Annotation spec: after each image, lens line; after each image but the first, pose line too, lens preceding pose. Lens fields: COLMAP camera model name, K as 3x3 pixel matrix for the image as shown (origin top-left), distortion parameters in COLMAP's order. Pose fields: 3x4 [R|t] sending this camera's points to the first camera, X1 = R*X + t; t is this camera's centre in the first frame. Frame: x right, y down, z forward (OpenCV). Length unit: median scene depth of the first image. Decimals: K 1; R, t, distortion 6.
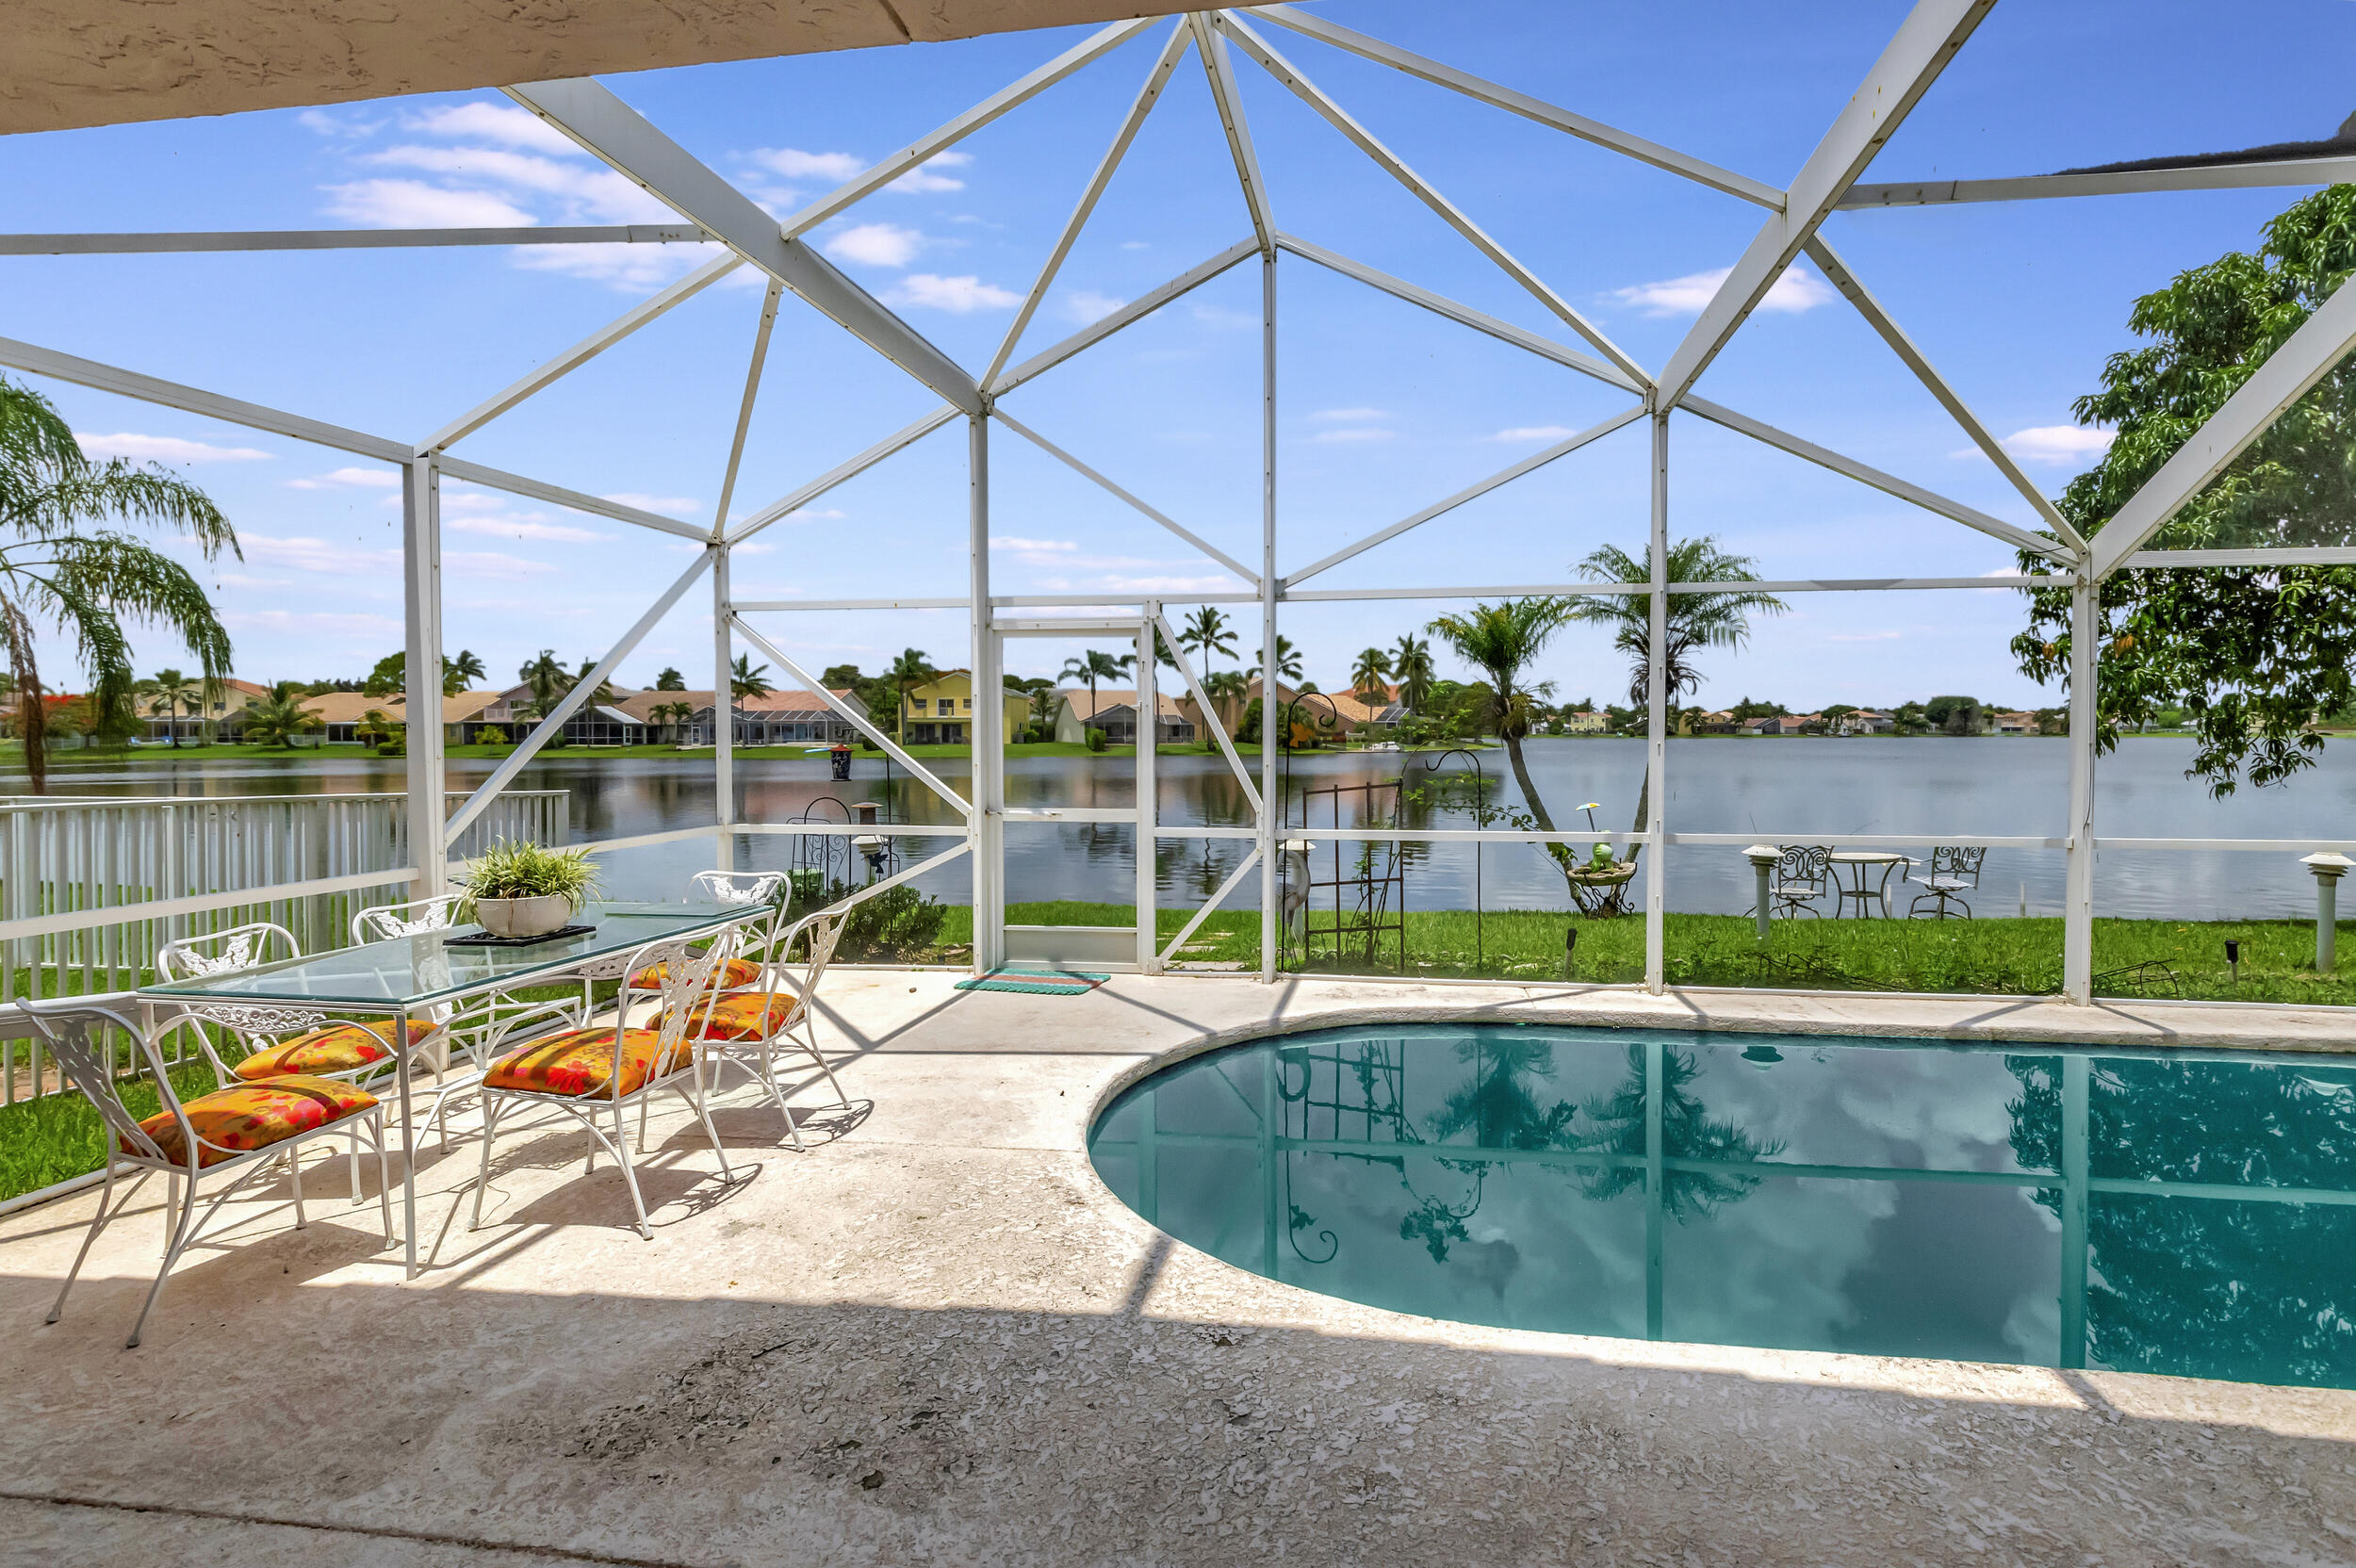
lens RADIAL K [[1089.0, 0, 1249.1], [0, 1089.0, 746.7], [0, 0, 1]] dist [0.001596, 0.000263]
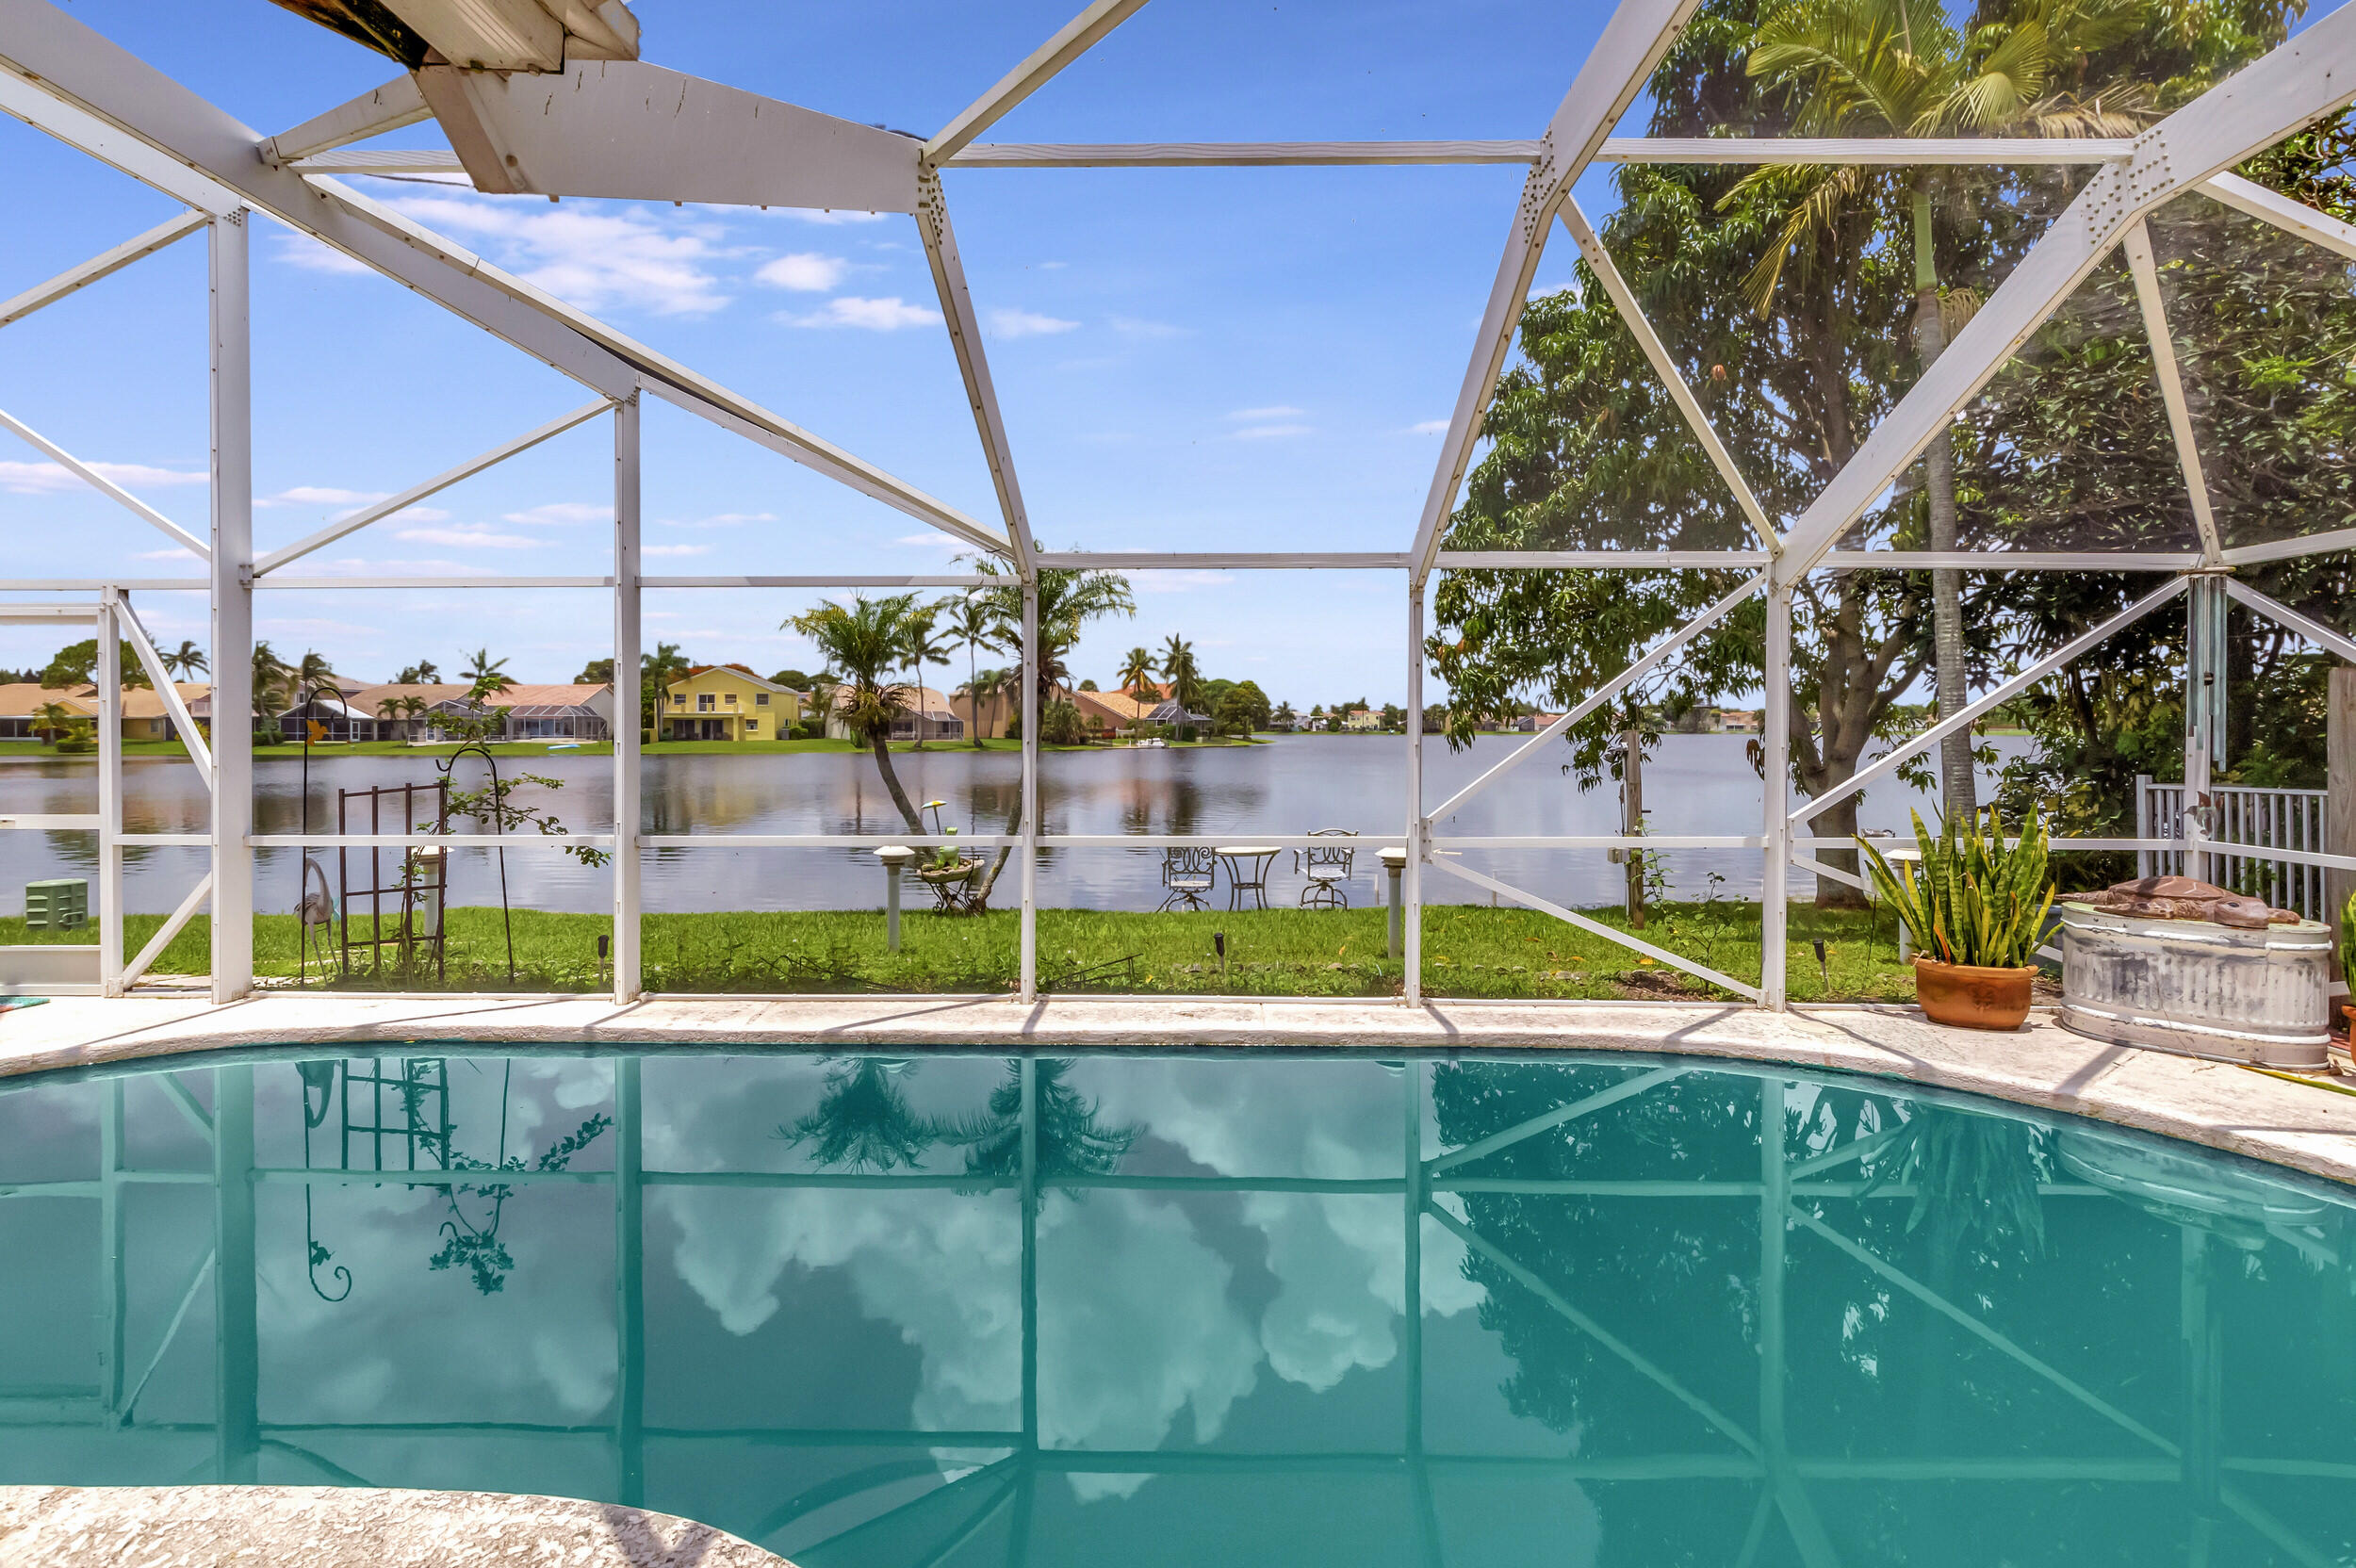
lens RADIAL K [[1061.8, 0, 1185.5], [0, 1061.8, 734.1], [0, 0, 1]] dist [-0.000660, -0.000181]
pose [[0.992379, 0.000981, 0.123223, 0.373785], [0.000048, 0.999965, -0.008355, -0.001086], [-0.123227, 0.008297, 0.992344, 0.004799]]
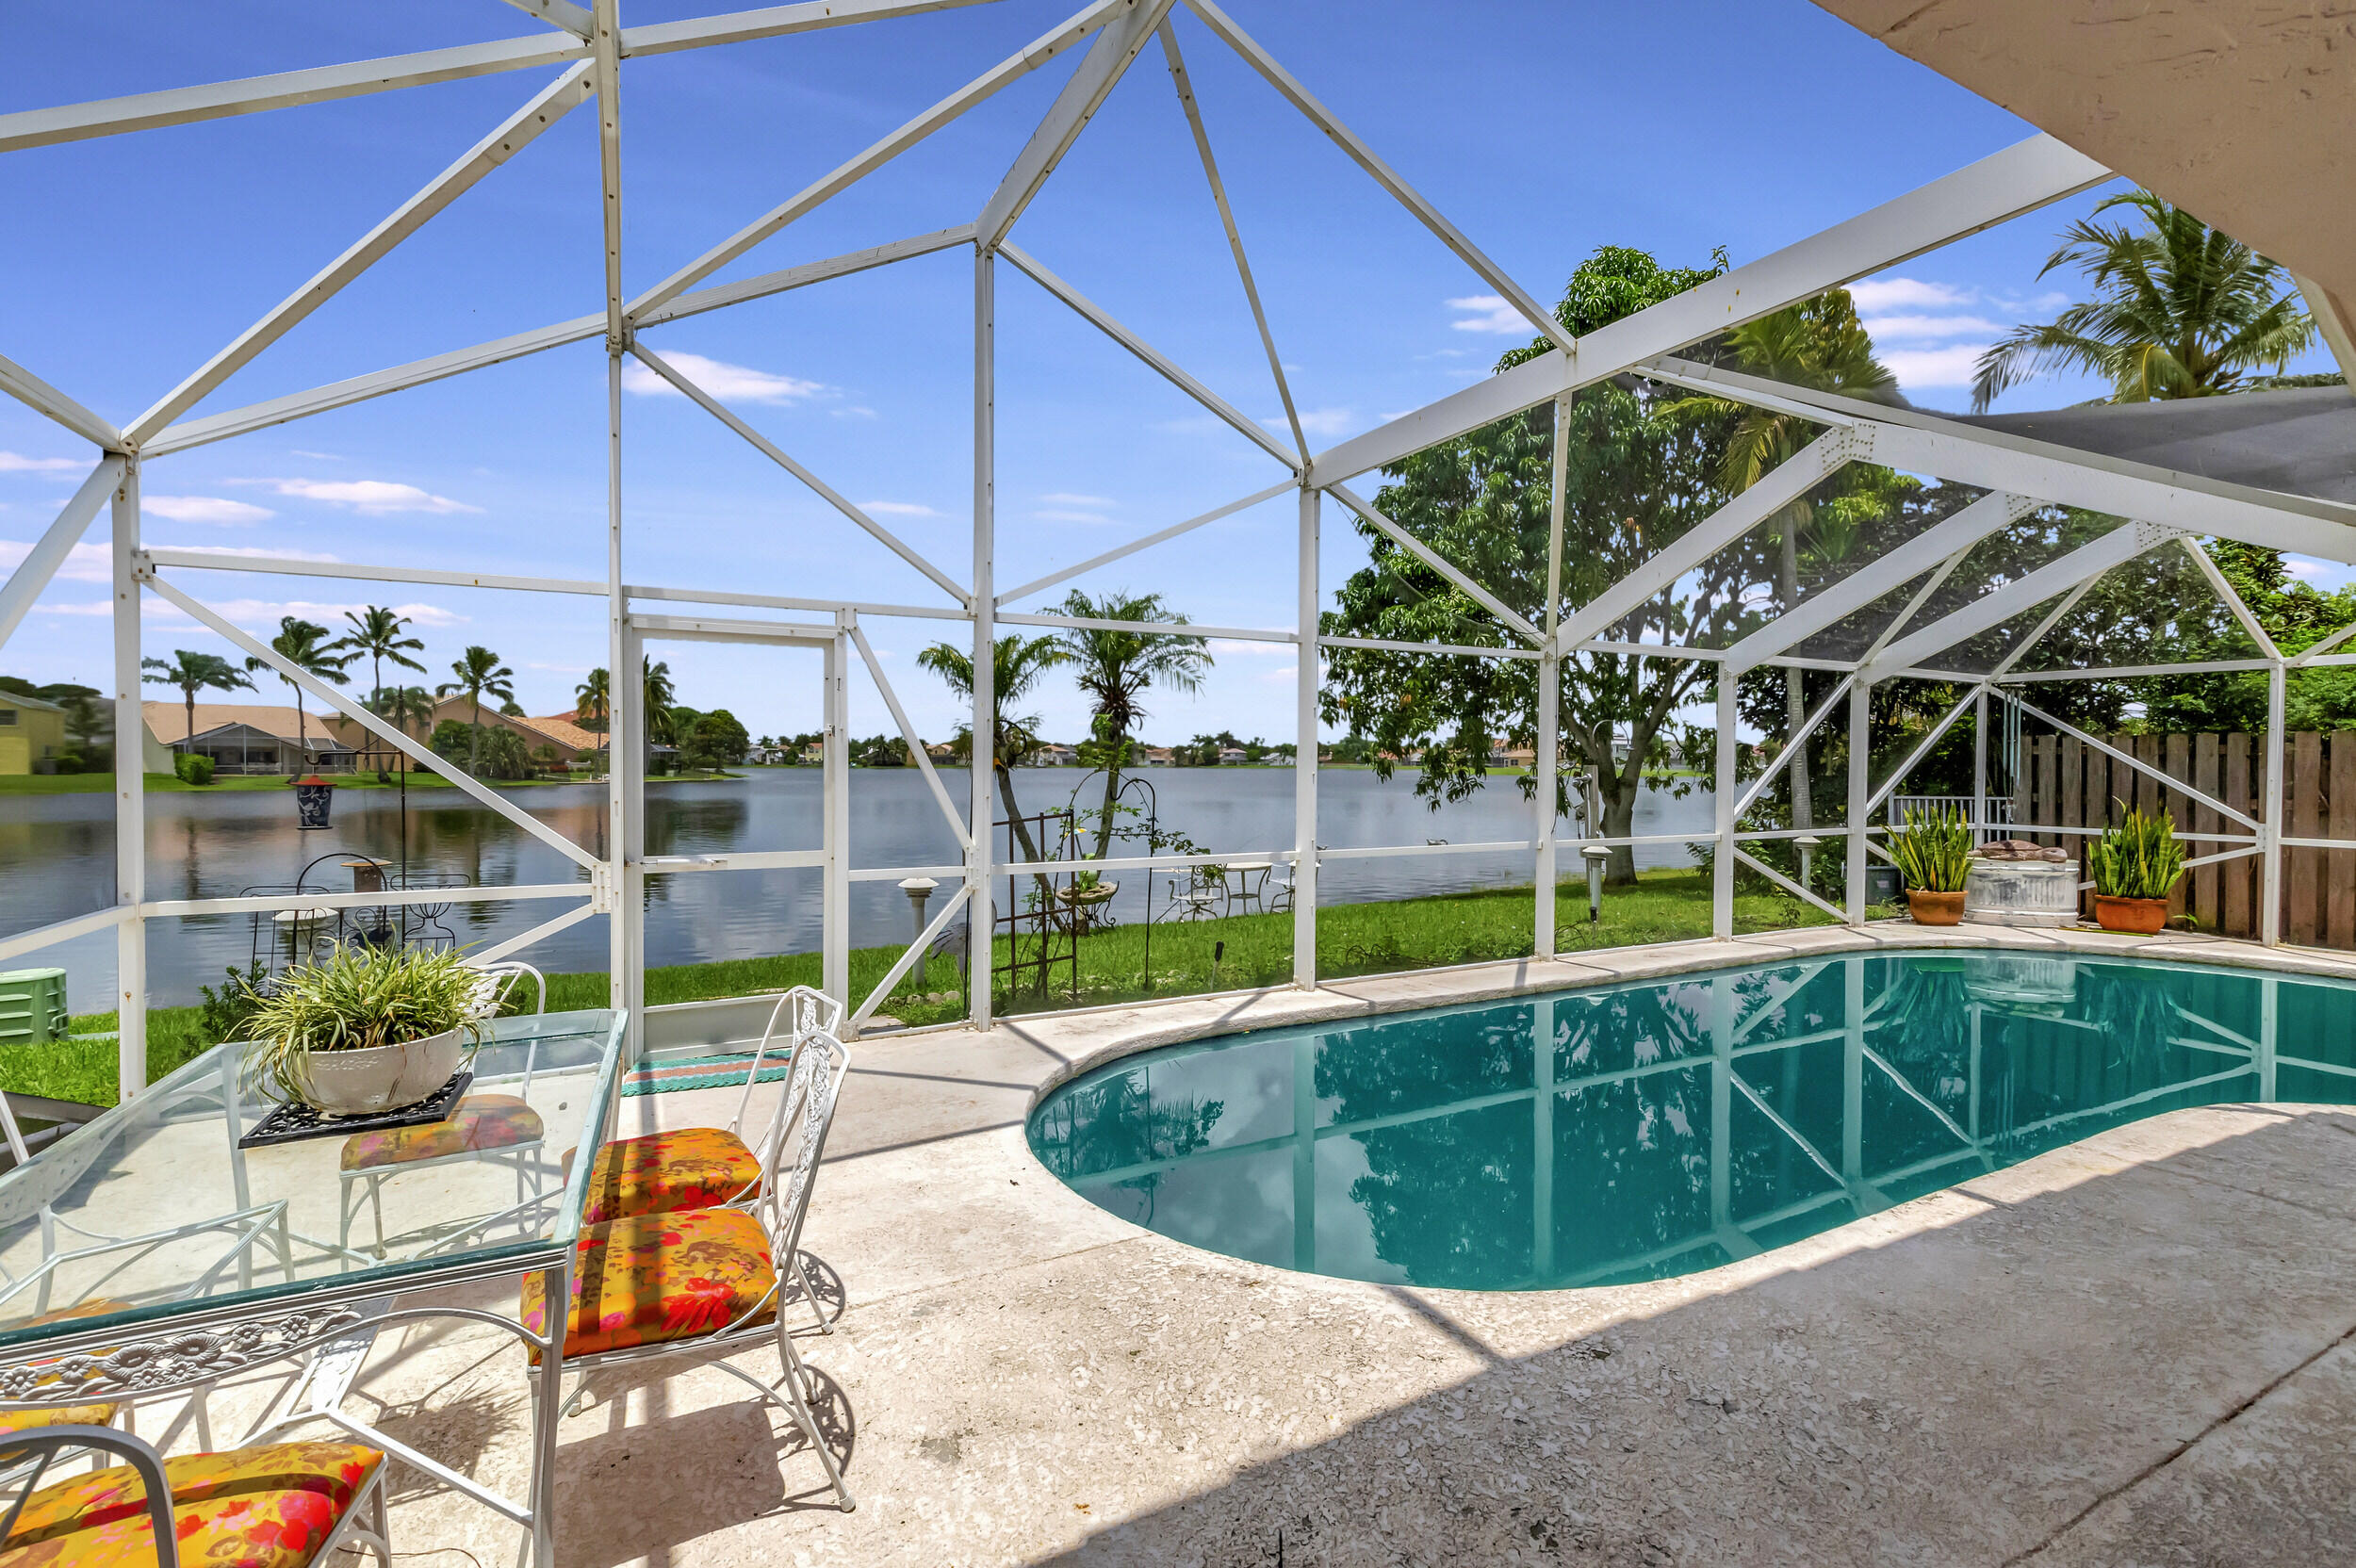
lens RADIAL K [[1054.0, 0, 1171.6], [0, 1054.0, 780.4], [0, 0, 1]] dist [-0.001420, -0.000173]
pose [[0.810461, -0.004901, 0.585772, -0.194645], [0.002646, 0.999985, 0.004705, -0.000577], [-0.585786, -0.002263, 0.810462, 0.089736]]
